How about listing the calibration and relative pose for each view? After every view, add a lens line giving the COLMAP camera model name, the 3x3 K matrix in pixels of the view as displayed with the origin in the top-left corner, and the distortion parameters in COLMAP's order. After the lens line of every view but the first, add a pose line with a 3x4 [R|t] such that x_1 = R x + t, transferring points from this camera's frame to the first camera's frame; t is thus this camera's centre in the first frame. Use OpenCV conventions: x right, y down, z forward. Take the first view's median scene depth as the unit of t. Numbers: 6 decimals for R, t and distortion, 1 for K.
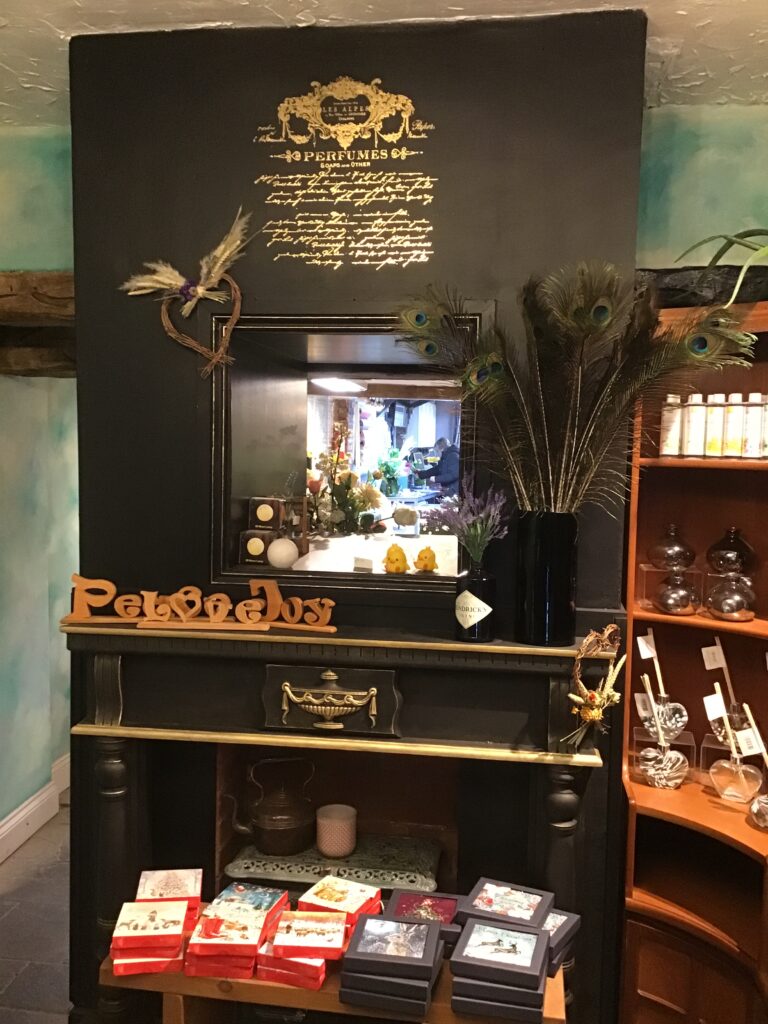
lens RADIAL K [[1045.2, 0, 384.6], [0, 1045.2, 511.4], [0, 0, 1]] dist [0.016822, 0.000000]
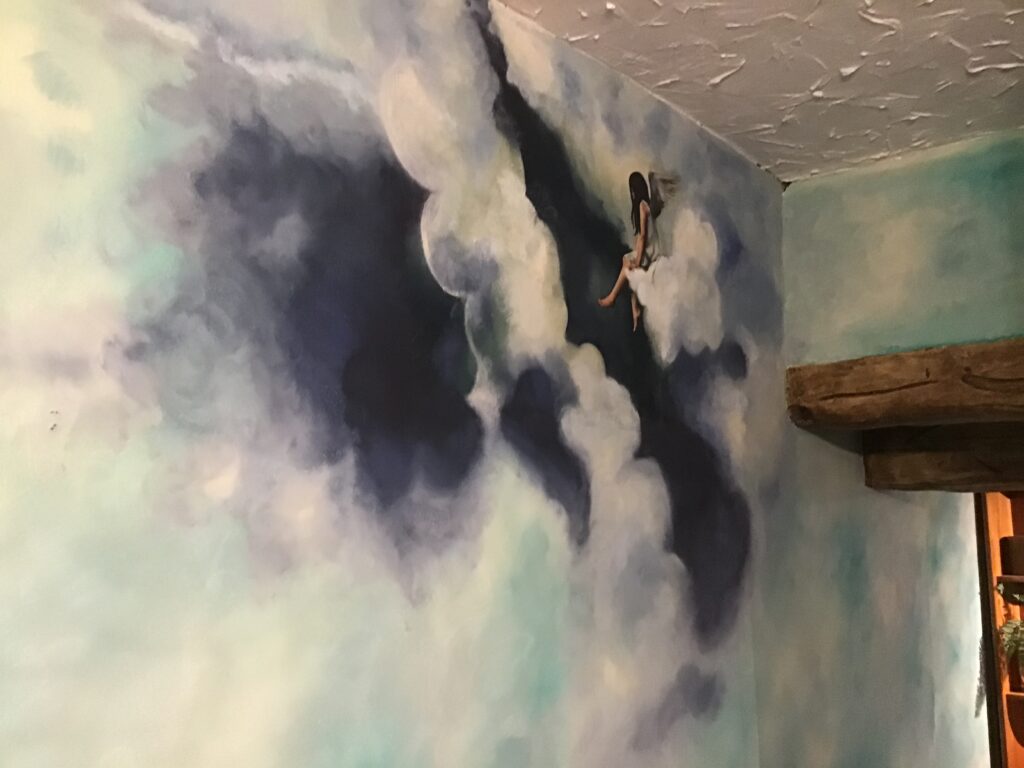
lens RADIAL K [[1045.2, 0, 511.9], [0, 1045.2, 384.5], [0, 0, 1]] dist [0.016822, 0.000000]
pose [[0.841274, -0.085642, -0.533783, -0.221213], [-0.022325, 0.981026, -0.192585, -0.067780], [0.540148, 0.173933, 0.823400, 0.293649]]
